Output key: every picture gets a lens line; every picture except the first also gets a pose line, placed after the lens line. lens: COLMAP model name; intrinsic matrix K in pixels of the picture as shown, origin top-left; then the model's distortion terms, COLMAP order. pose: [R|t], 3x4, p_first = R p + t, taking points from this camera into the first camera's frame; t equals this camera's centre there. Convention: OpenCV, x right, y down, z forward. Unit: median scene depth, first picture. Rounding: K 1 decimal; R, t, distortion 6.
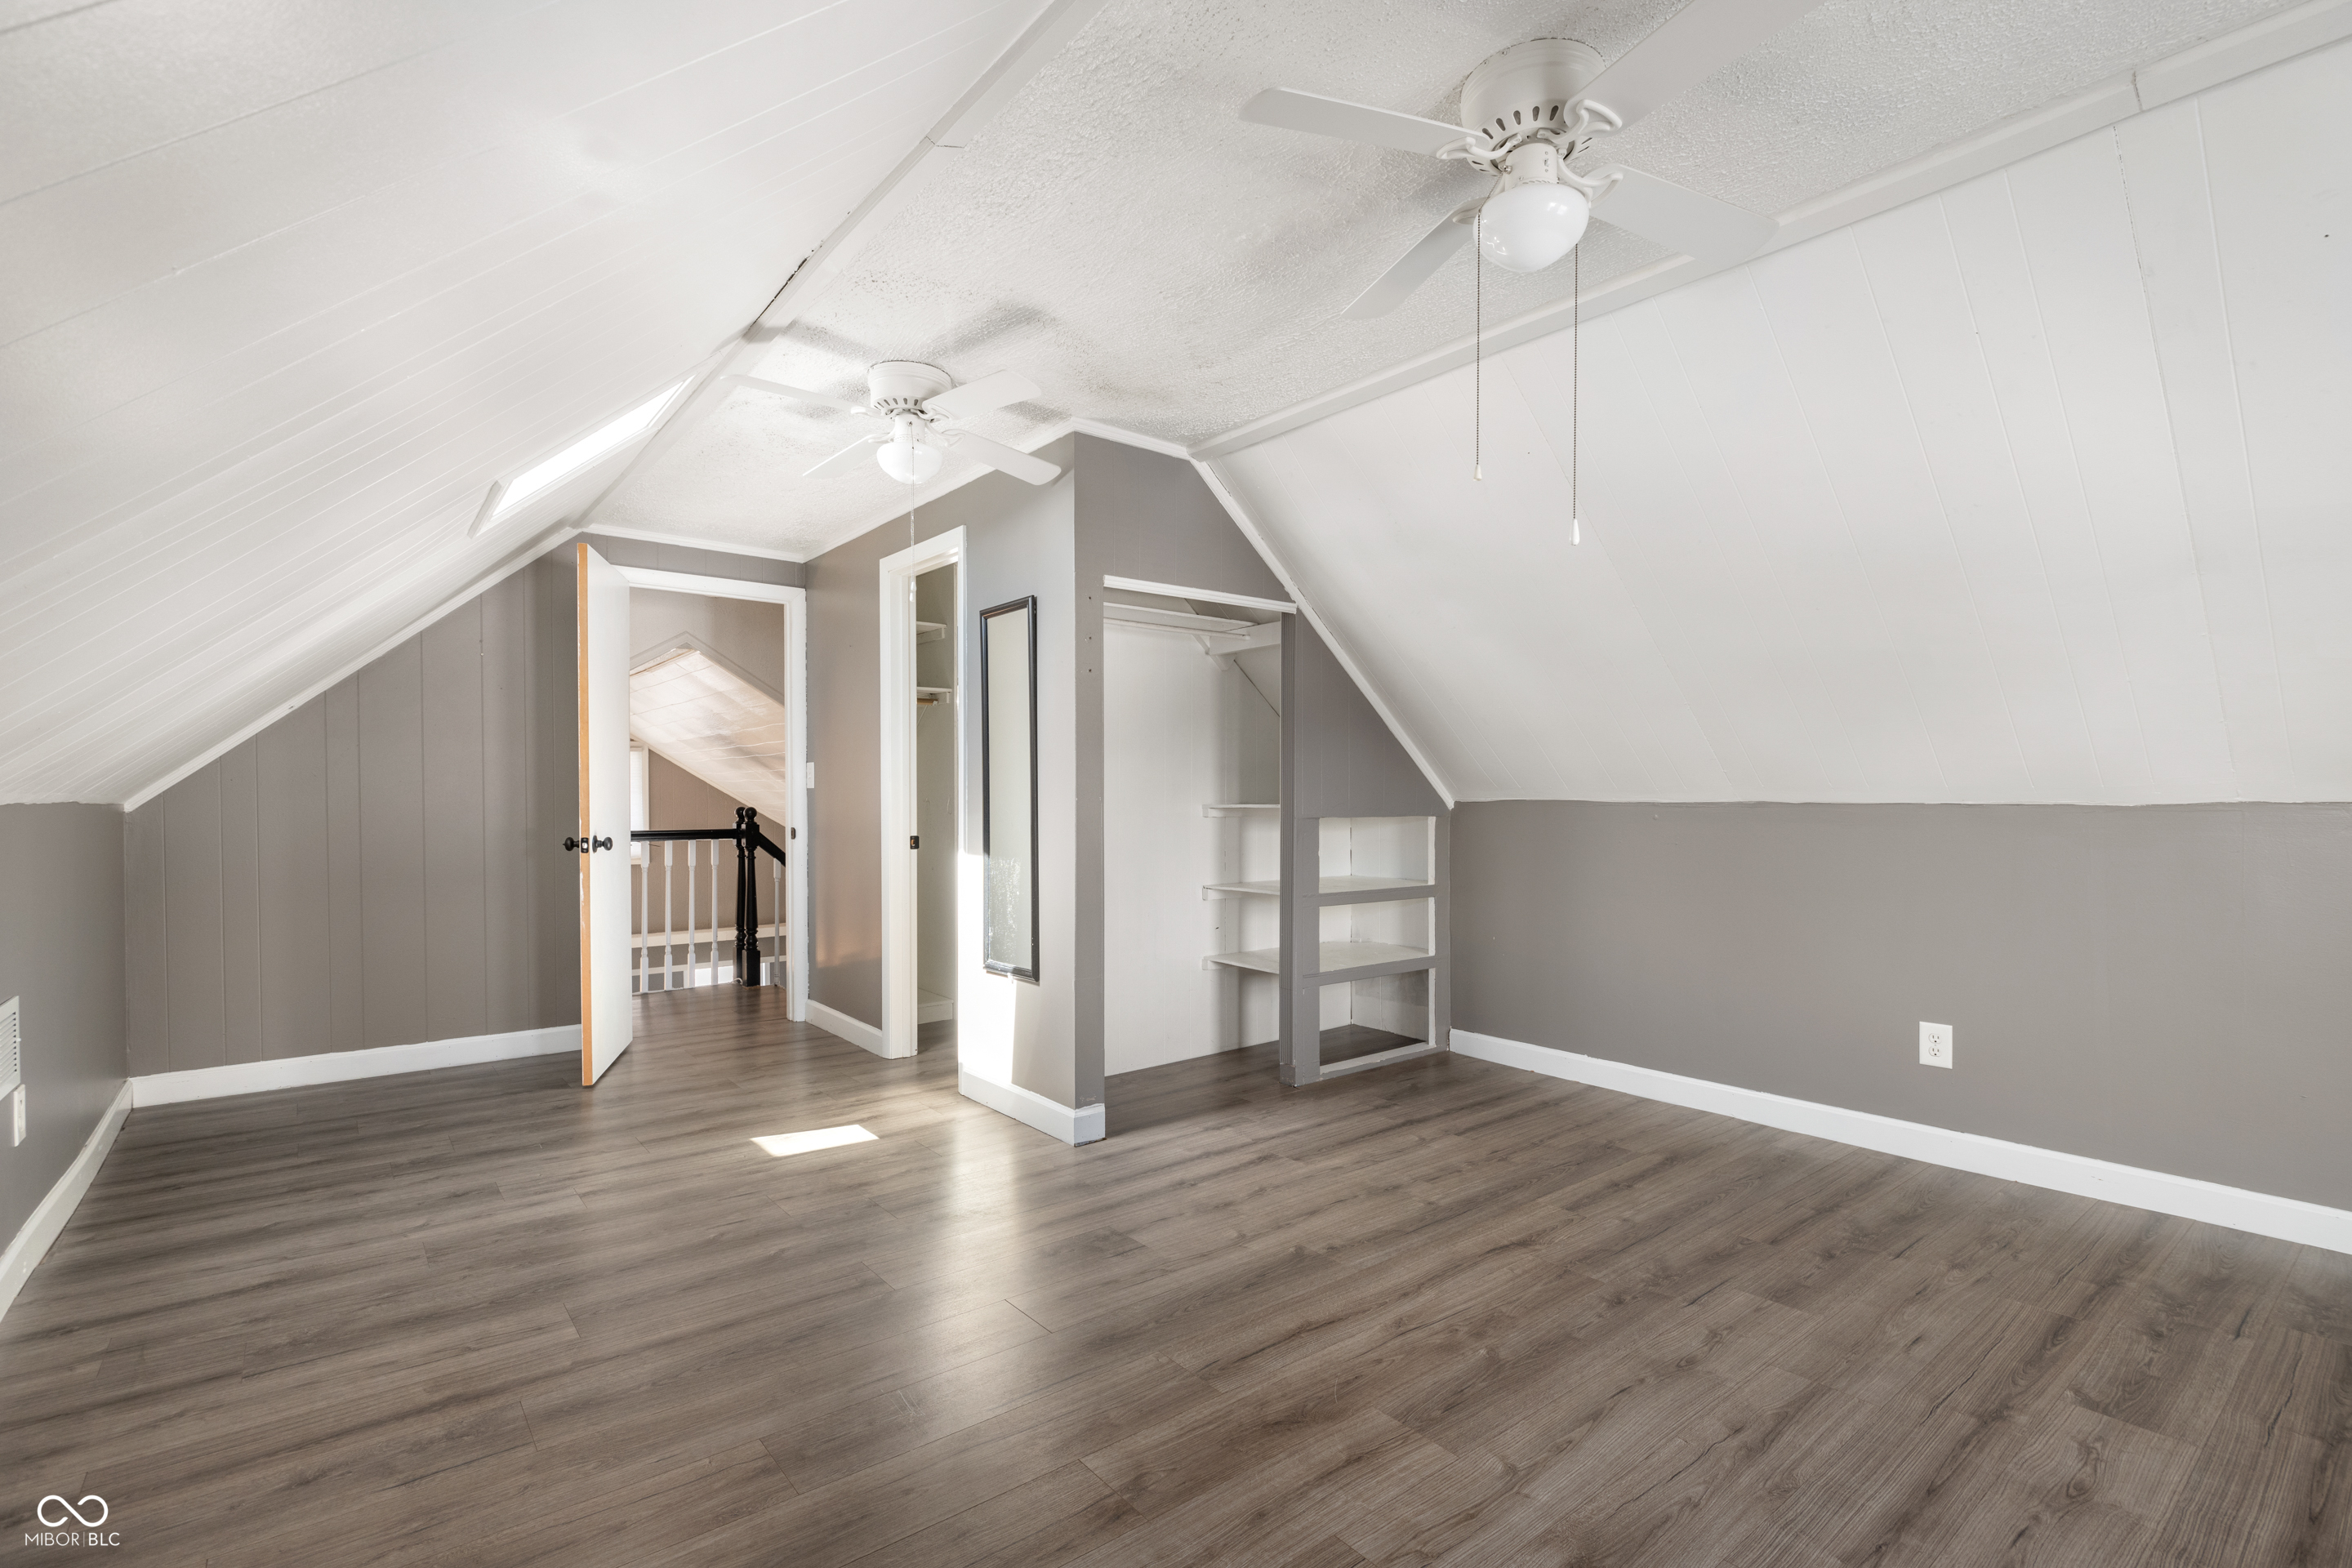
lens RADIAL K [[1074.4, 0, 1178.7], [0, 1074.4, 794.3], [0, 0, 1]] dist [-0.000816, 0.000113]
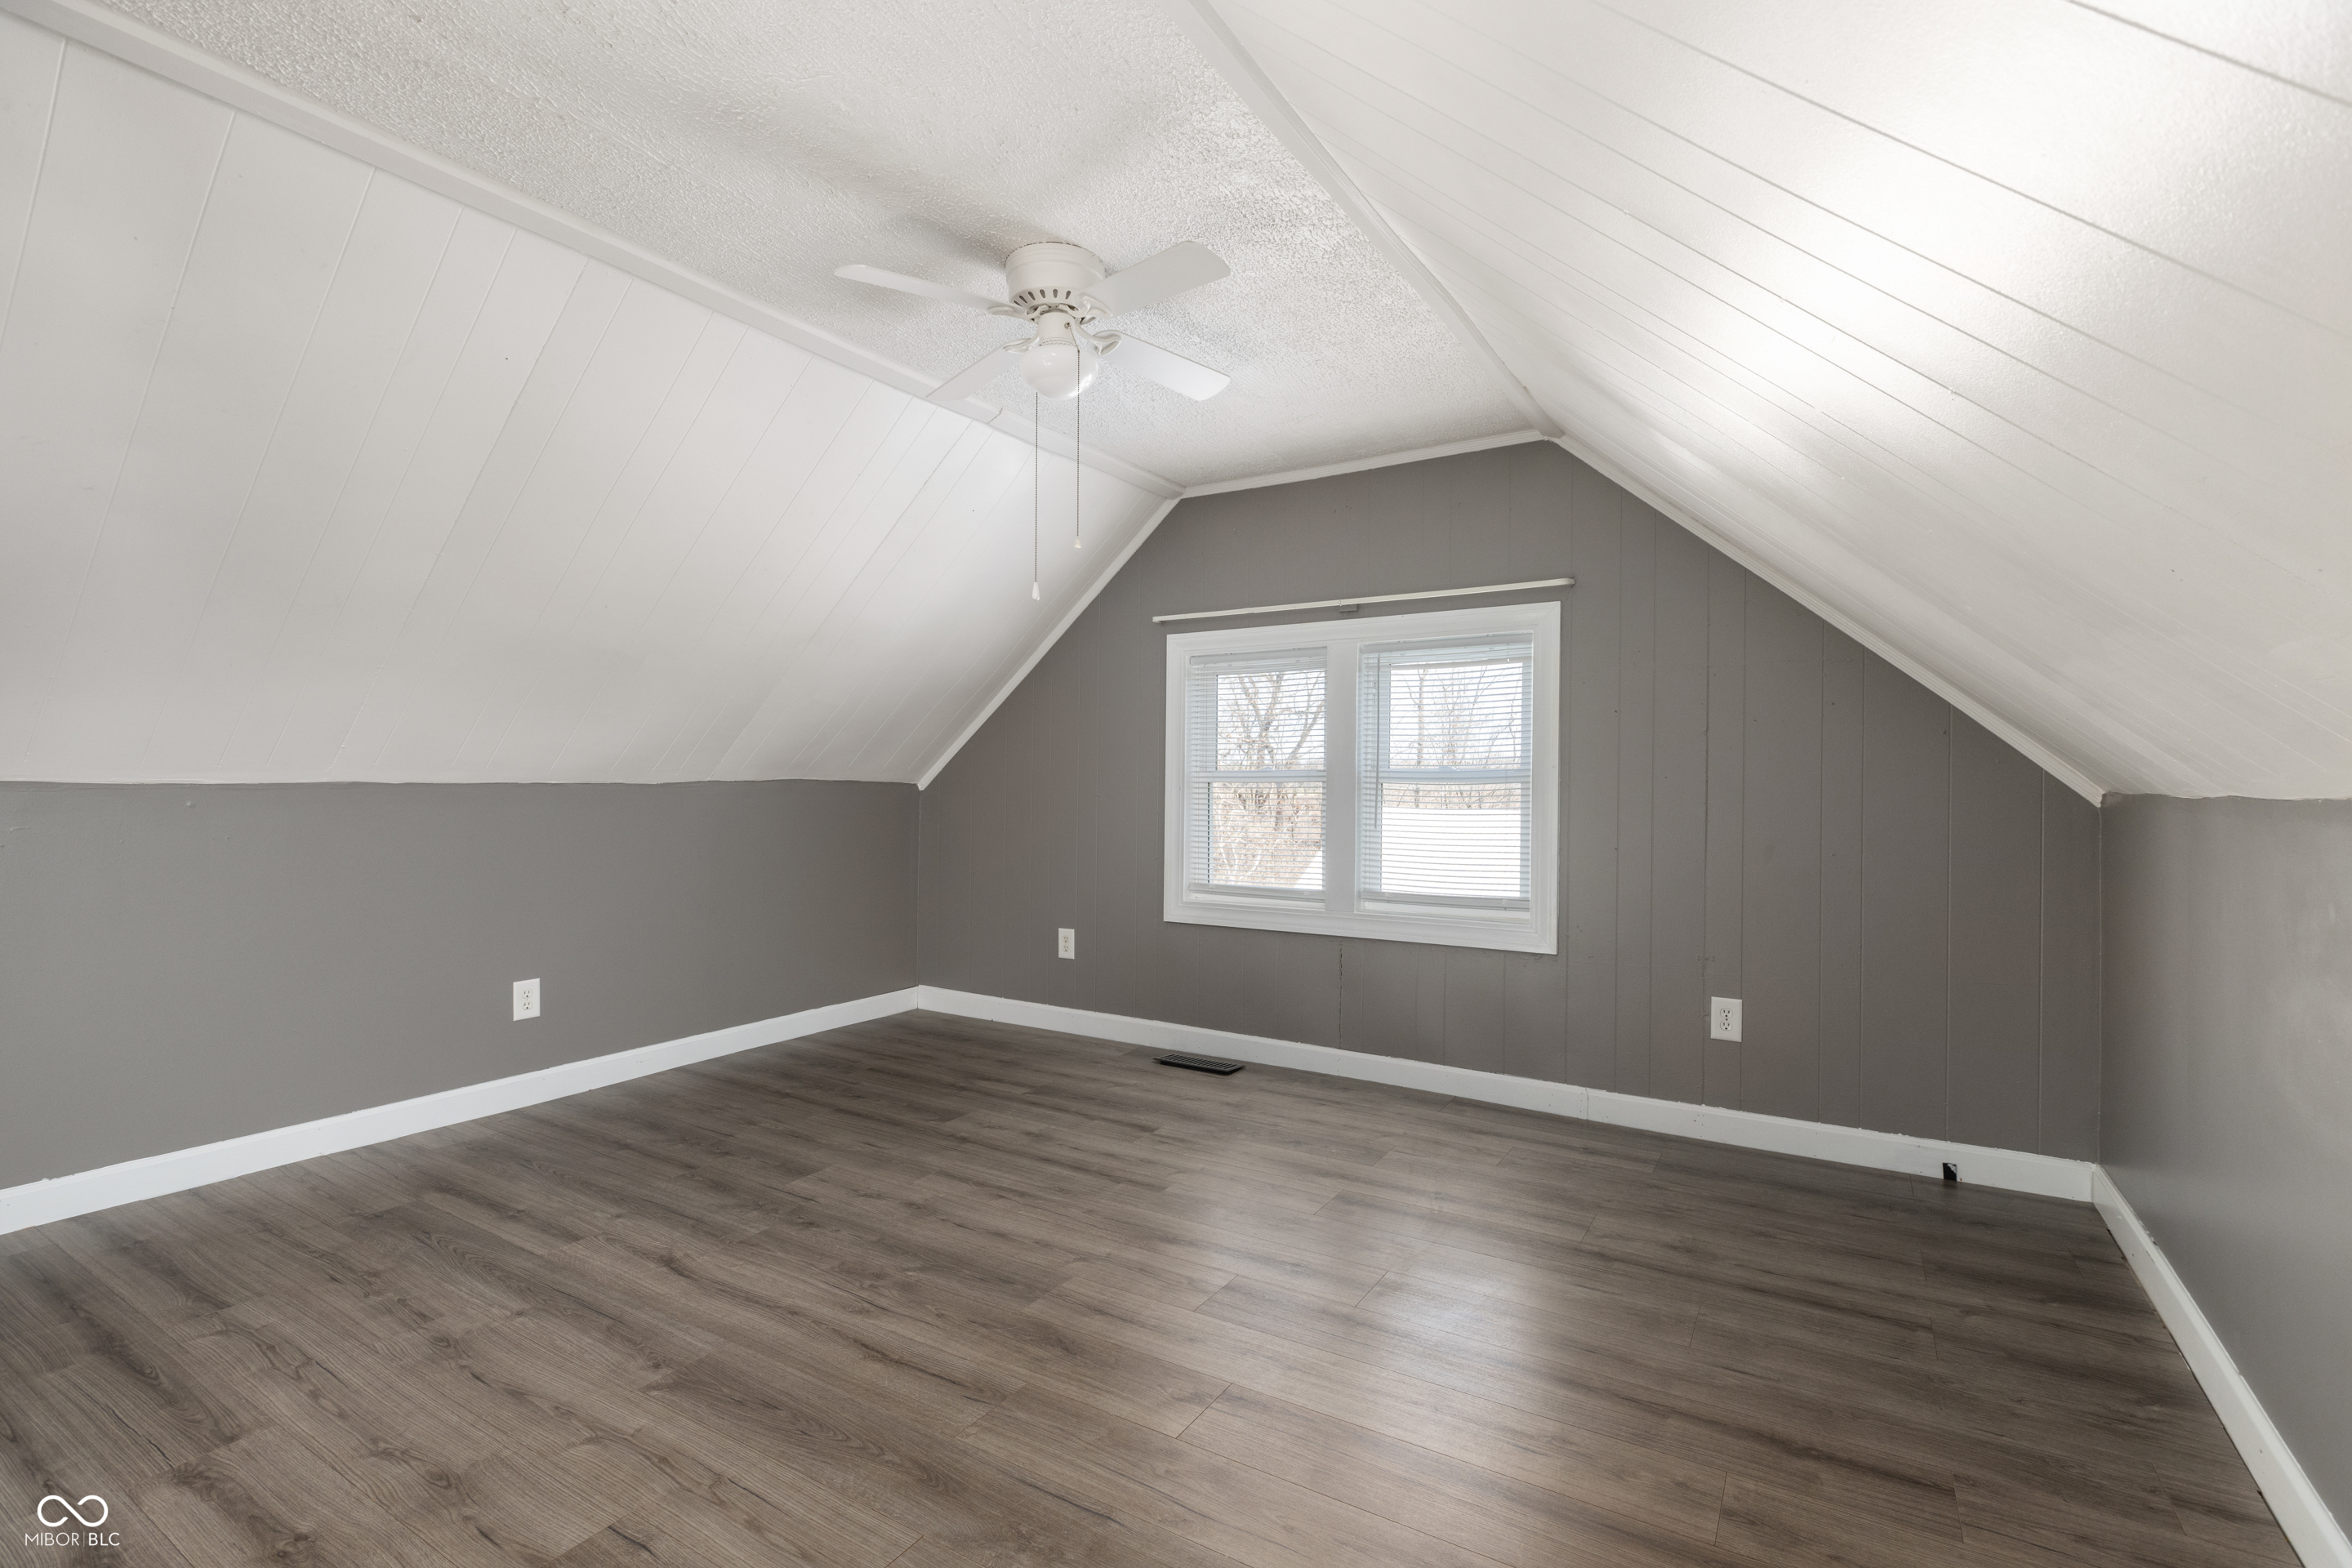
lens RADIAL K [[1074.4, 0, 1177.2], [0, 1074.4, 781.0], [0, 0, 1]] dist [-0.000816, 0.000113]
pose [[-0.334944, 0.000271, 0.942238, -0.685449], [-0.001766, 0.999998, -0.000916, 0.008901], [-0.942236, -0.001970, -0.334943, 0.893221]]
